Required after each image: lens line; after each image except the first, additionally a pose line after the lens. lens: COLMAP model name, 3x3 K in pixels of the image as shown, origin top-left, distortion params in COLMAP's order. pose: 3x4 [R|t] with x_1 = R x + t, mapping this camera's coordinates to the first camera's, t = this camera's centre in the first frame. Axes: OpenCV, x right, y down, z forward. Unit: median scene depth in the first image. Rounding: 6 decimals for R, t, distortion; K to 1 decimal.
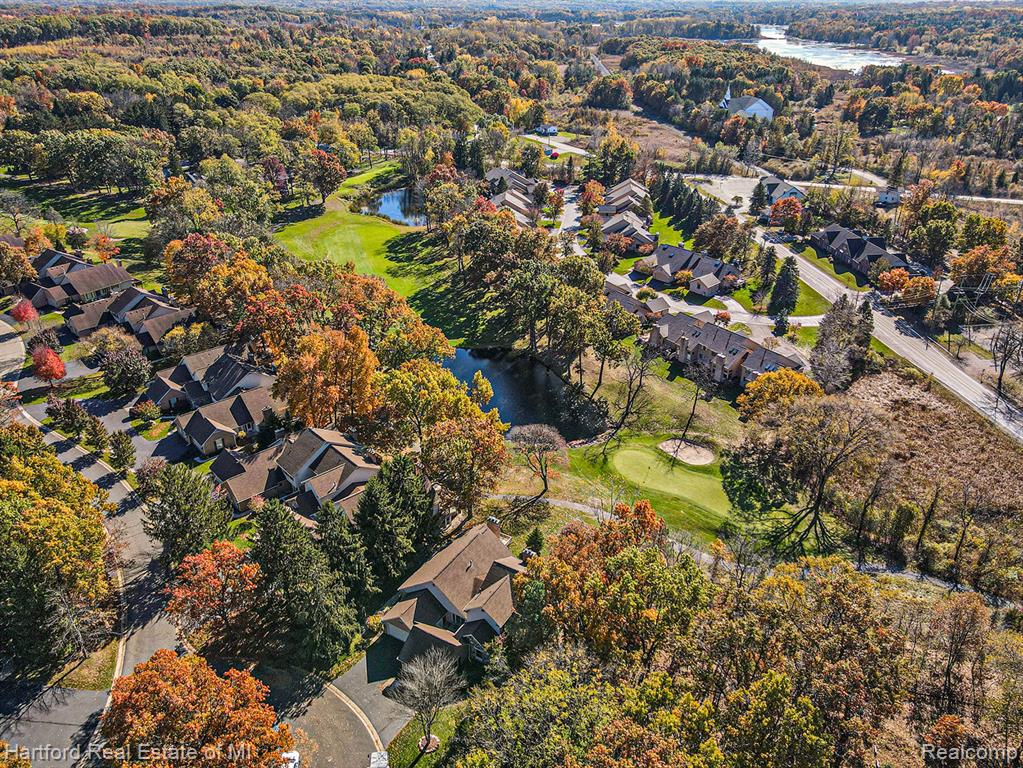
lens RADIAL K [[743.8, 0, 513.1], [0, 743.8, 379.1], [0, 0, 1]] dist [0.003418, 0.006742]
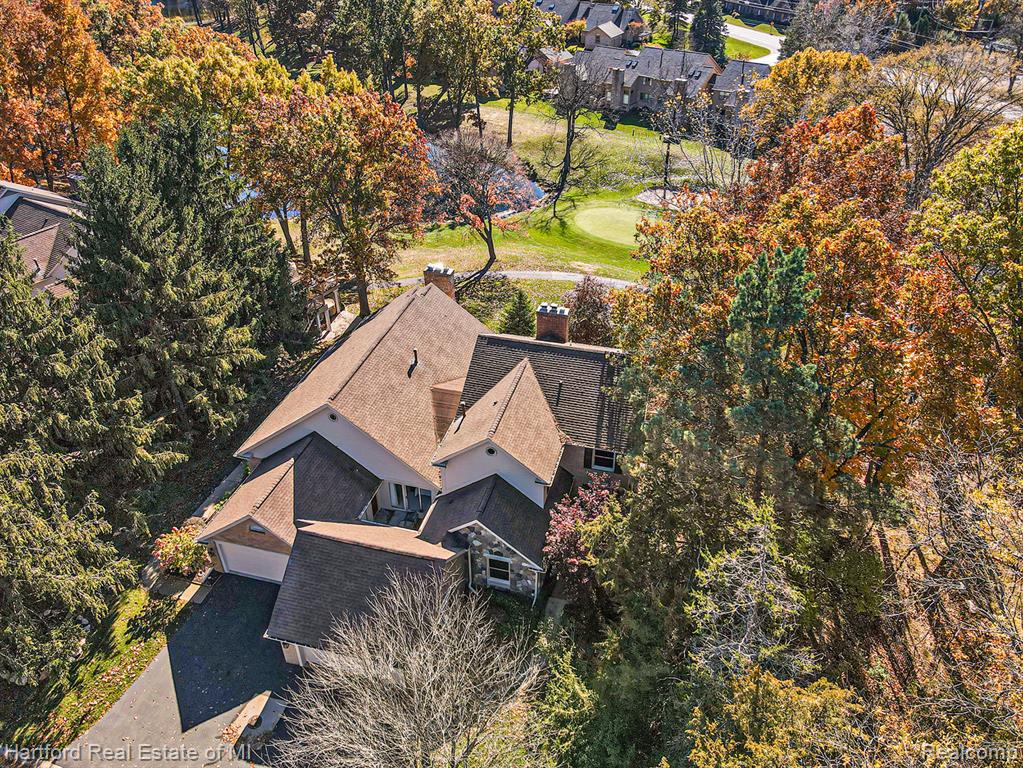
lens RADIAL K [[743.8, 0, 513.1], [0, 743.8, 379.1], [0, 0, 1]] dist [0.003418, 0.006742]
pose [[0.963766, -0.154858, 0.217196, -0.097700], [0.127553, 0.982652, 0.134630, 0.219613], [-0.234277, -0.102048, 0.966799, 0.627210]]
